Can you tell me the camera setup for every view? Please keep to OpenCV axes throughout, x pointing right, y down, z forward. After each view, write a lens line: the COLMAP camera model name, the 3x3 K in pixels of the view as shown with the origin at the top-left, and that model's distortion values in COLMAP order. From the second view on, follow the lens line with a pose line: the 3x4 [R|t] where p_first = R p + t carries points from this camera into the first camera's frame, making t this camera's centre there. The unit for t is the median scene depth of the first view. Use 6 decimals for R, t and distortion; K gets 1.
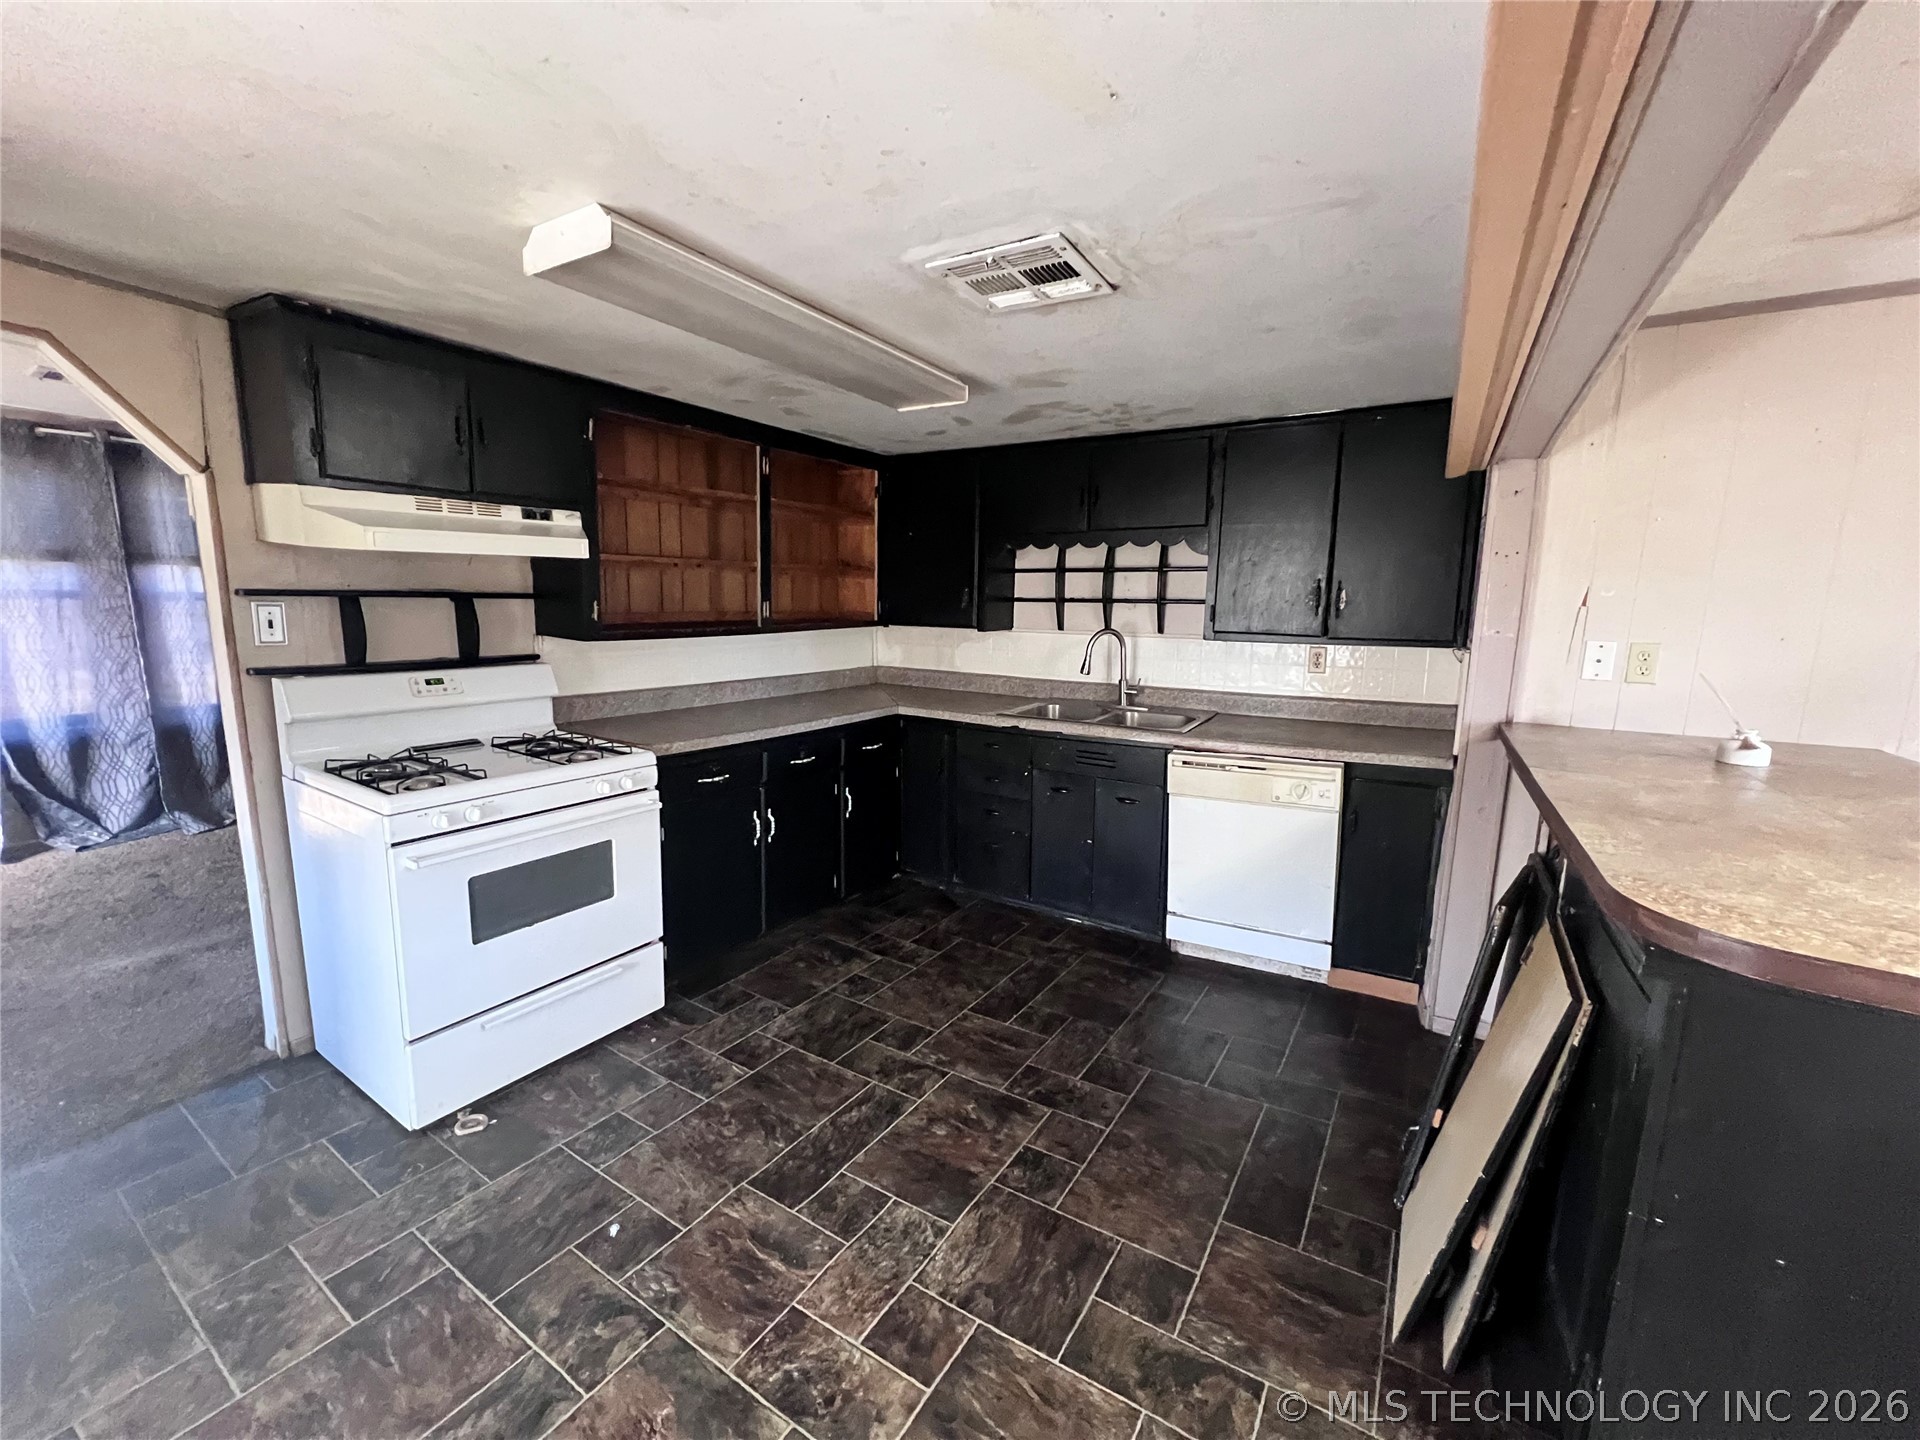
lens RADIAL K [[771.5, 0, 962.6], [0, 771.5, 717.2], [0, 0, 1]] dist [0.000916, -0.000335]
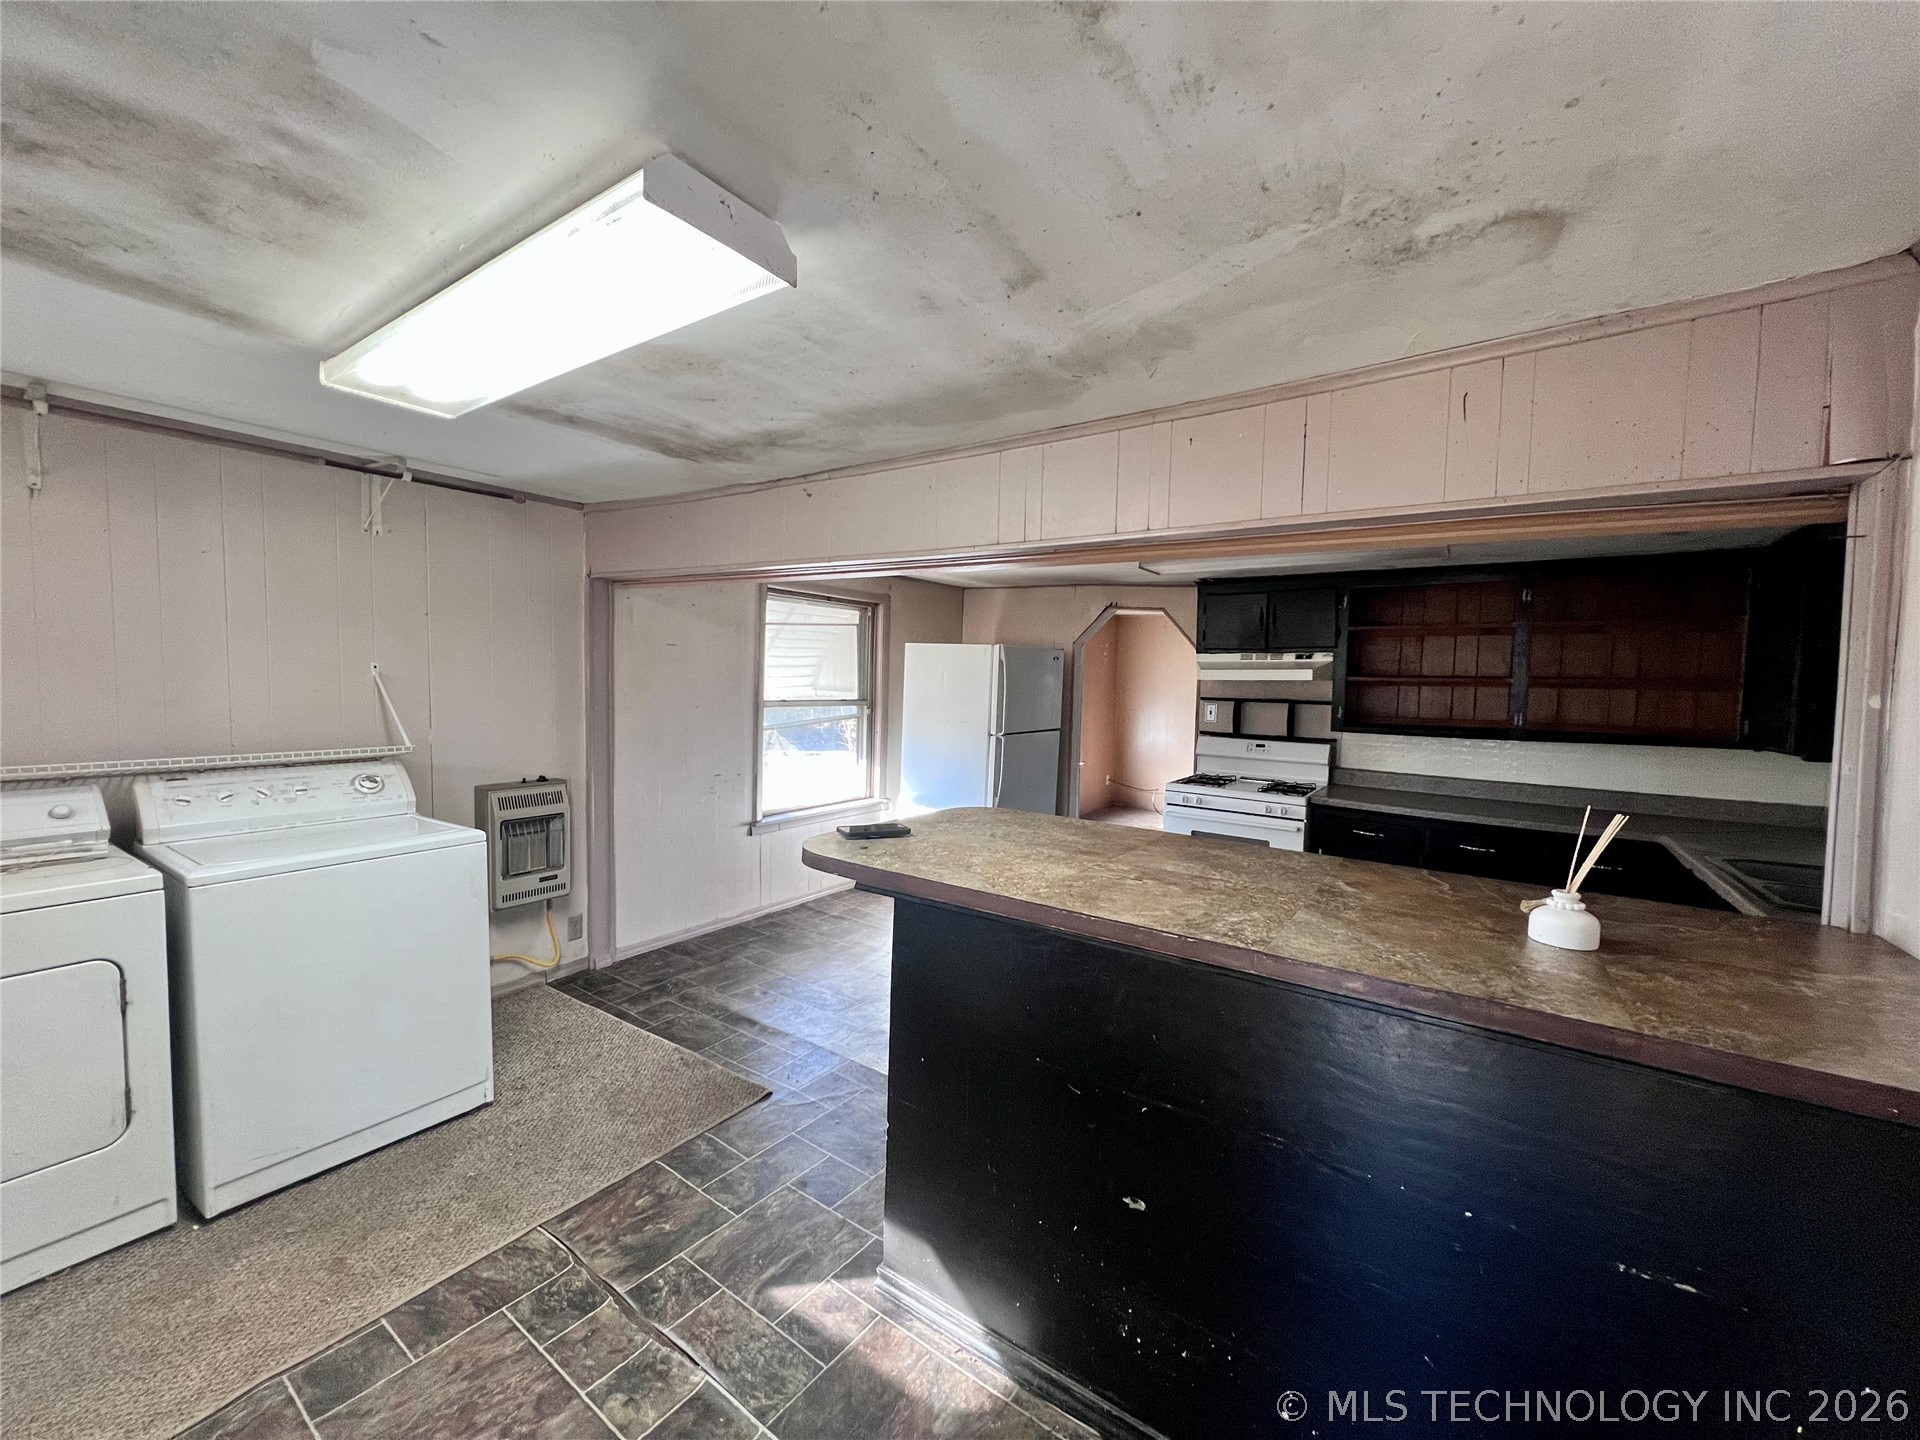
lens RADIAL K [[771.5, 0, 965.0], [0, 771.5, 721.5], [0, 0, 1]] dist [0.000916, -0.000335]
pose [[-0.061102, 0.028856, -0.997714, 1.532753], [-0.185501, 0.981839, 0.039758, -0.054381], [0.980743, 0.187506, -0.054640, 0.452463]]
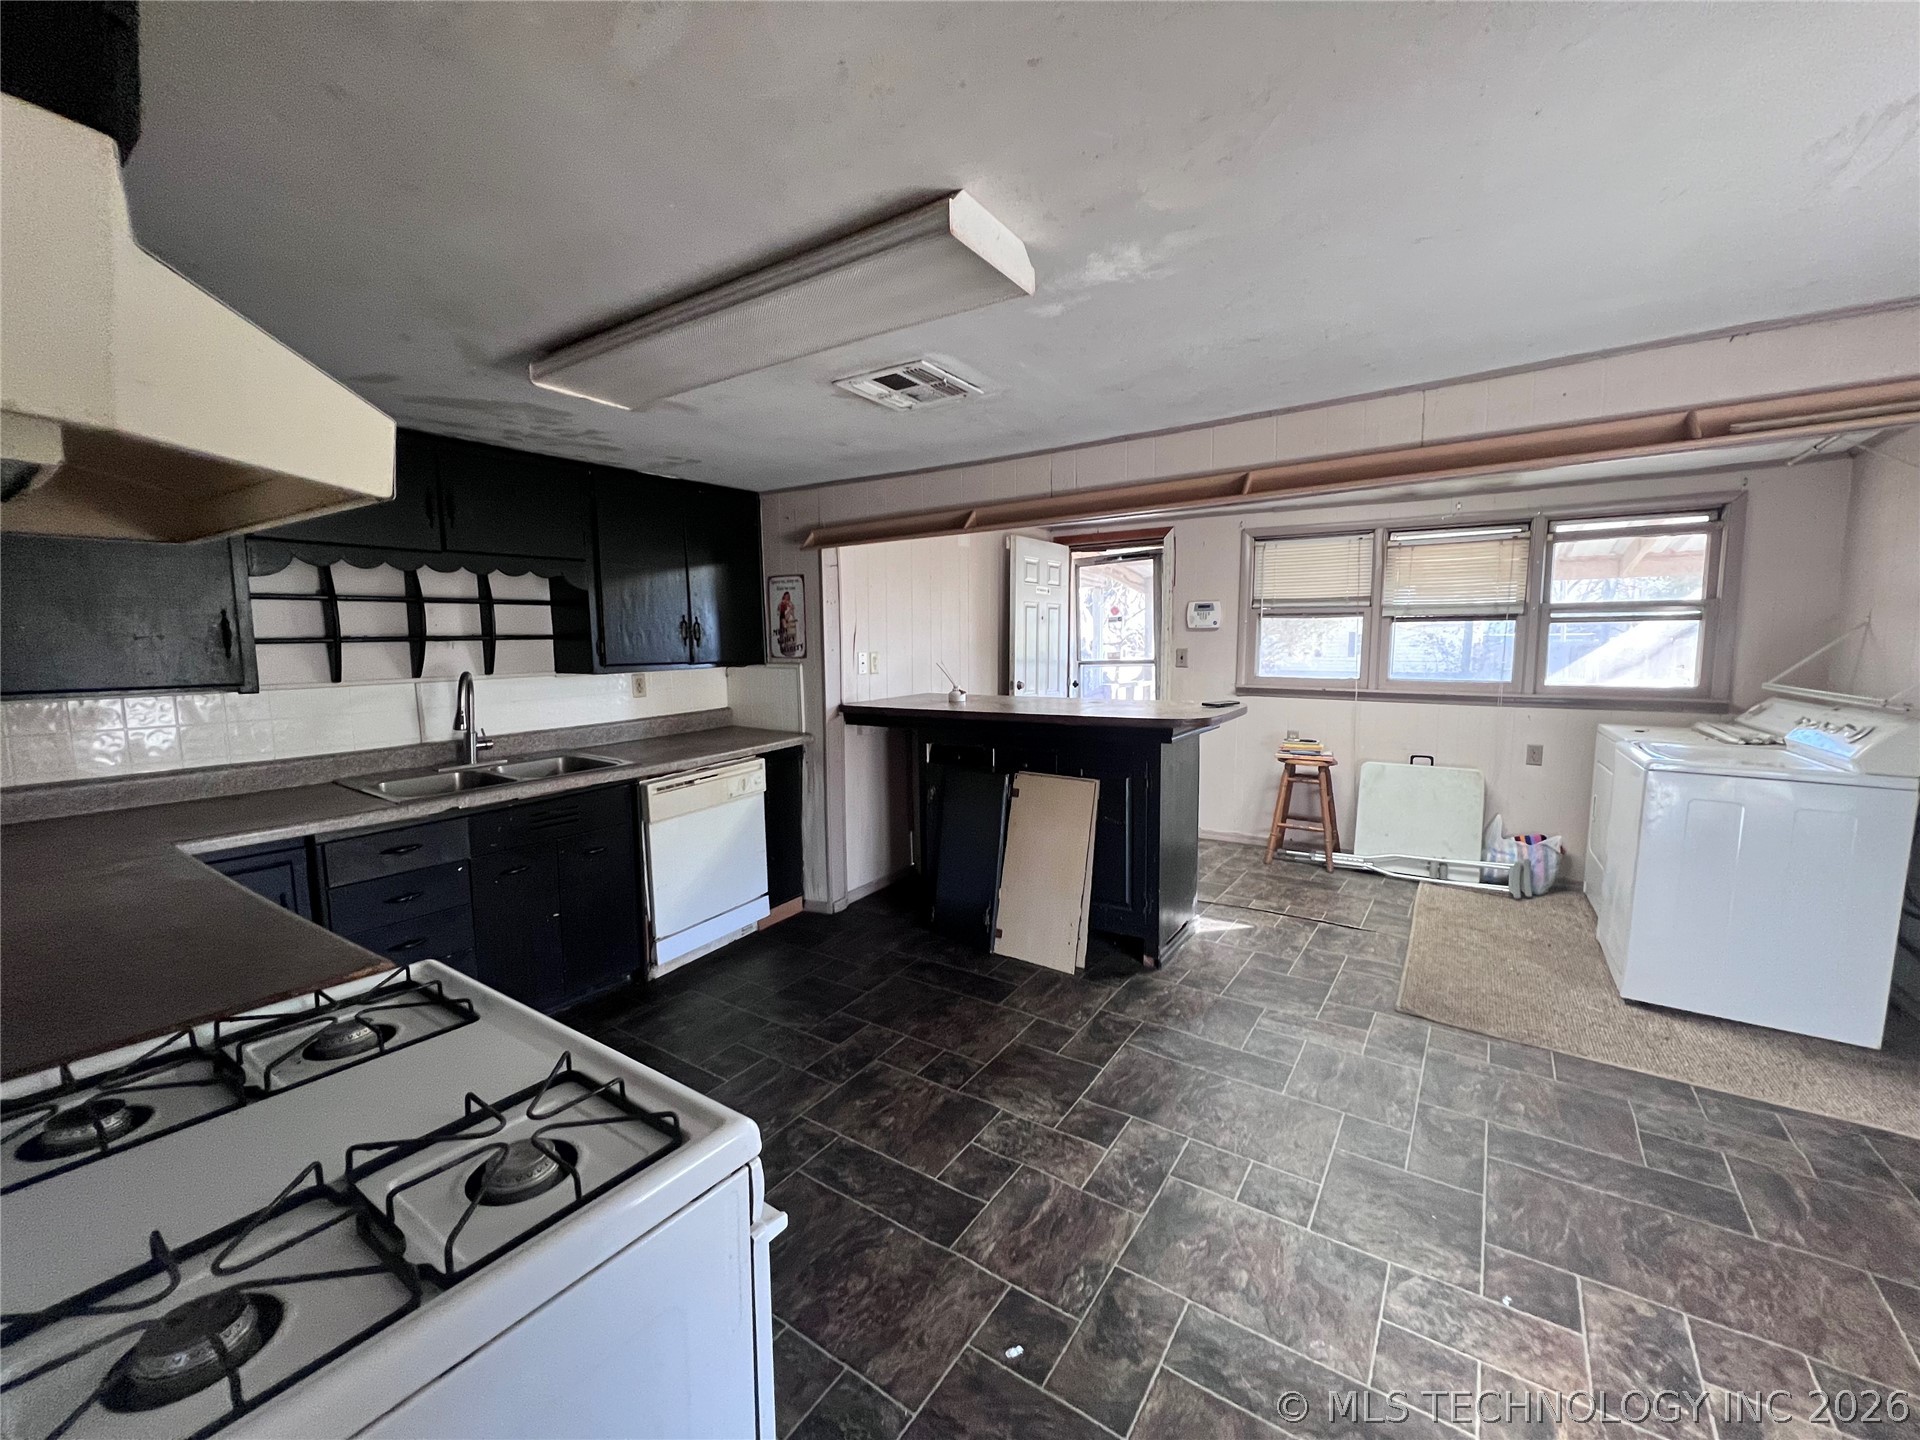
lens RADIAL K [[771.5, 0, 965.5], [0, 771.5, 715.4], [0, 0, 1]] dist [0.000916, -0.000335]
pose [[0.029493, -0.119890, 0.992349, -1.107030], [0.164309, 0.979857, 0.113498, -0.136213], [-0.985968, 0.159705, 0.048598, 0.803858]]
